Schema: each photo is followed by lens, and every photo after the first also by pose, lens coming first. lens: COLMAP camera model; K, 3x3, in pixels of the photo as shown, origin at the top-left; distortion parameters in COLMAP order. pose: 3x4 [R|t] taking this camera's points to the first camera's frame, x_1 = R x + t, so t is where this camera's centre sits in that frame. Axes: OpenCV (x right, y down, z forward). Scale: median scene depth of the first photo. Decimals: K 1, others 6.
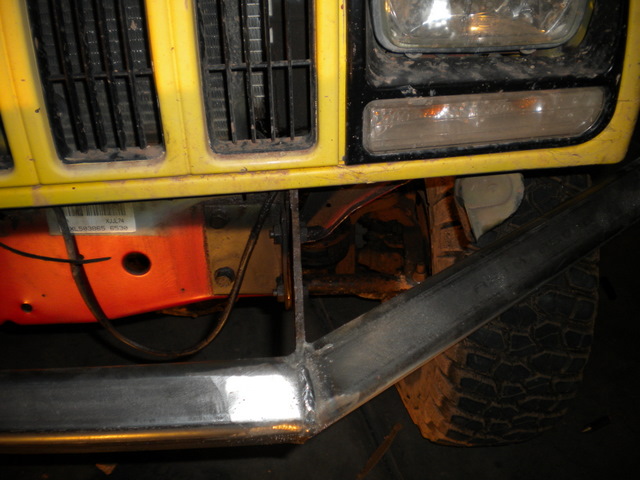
lens RADIAL K [[671.5, 0, 320.0], [0, 671.5, 240.0], [0, 0, 1]] dist [-0.071882, -0.189823]
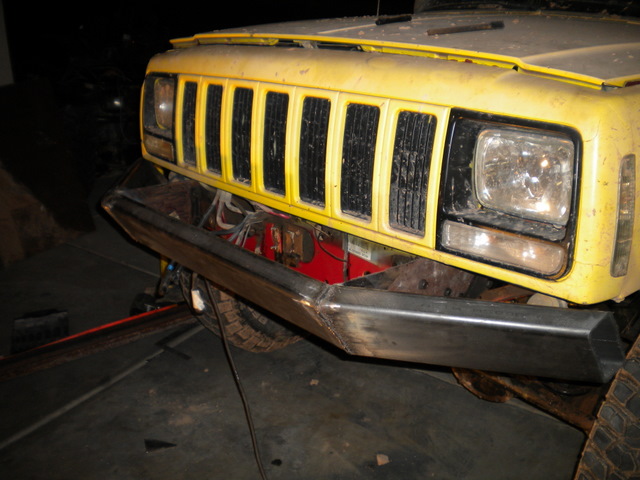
lens RADIAL K [[671.5, 0, 320.0], [0, 671.5, 240.0], [0, 0, 1]] dist [-0.071882, -0.189823]
pose [[0.600788, 0.263869, -0.754604, 1.359697], [-0.462642, 0.884579, -0.059020, 0.144399], [0.651933, 0.384570, 0.653521, -0.568624]]
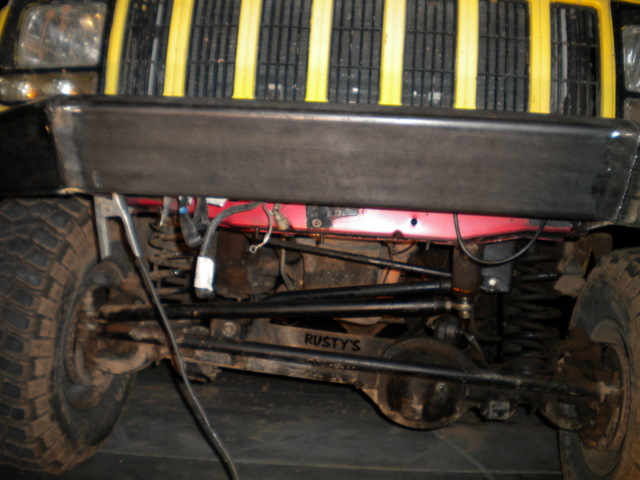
lens RADIAL K [[671.5, 0, 320.0], [0, 671.5, 240.0], [0, 0, 1]] dist [-0.071882, -0.189823]
pose [[0.986692, 0.065941, -0.148628, -0.514589], [-0.142805, 0.788523, -0.598196, 1.422794], [0.077751, 0.611460, 0.787446, -0.386738]]
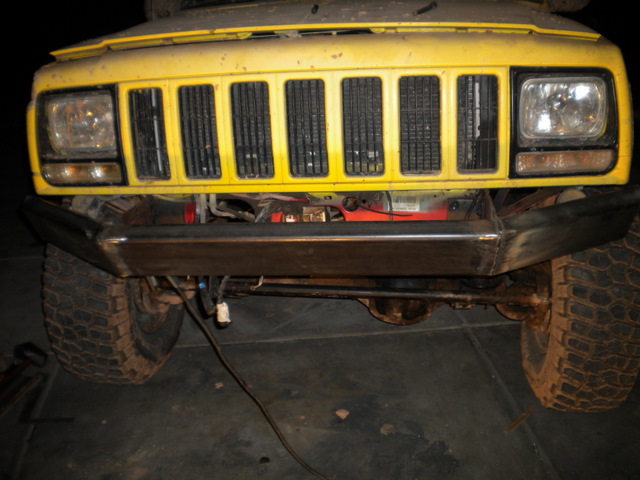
lens RADIAL K [[671.5, 0, 320.0], [0, 671.5, 240.0], [0, 0, 1]] dist [-0.071882, -0.189823]
pose [[0.979445, 0.022832, -0.200416, -0.156366], [-0.074607, 0.964119, -0.254772, 0.833082], [0.187408, 0.264487, 0.946005, -1.521700]]
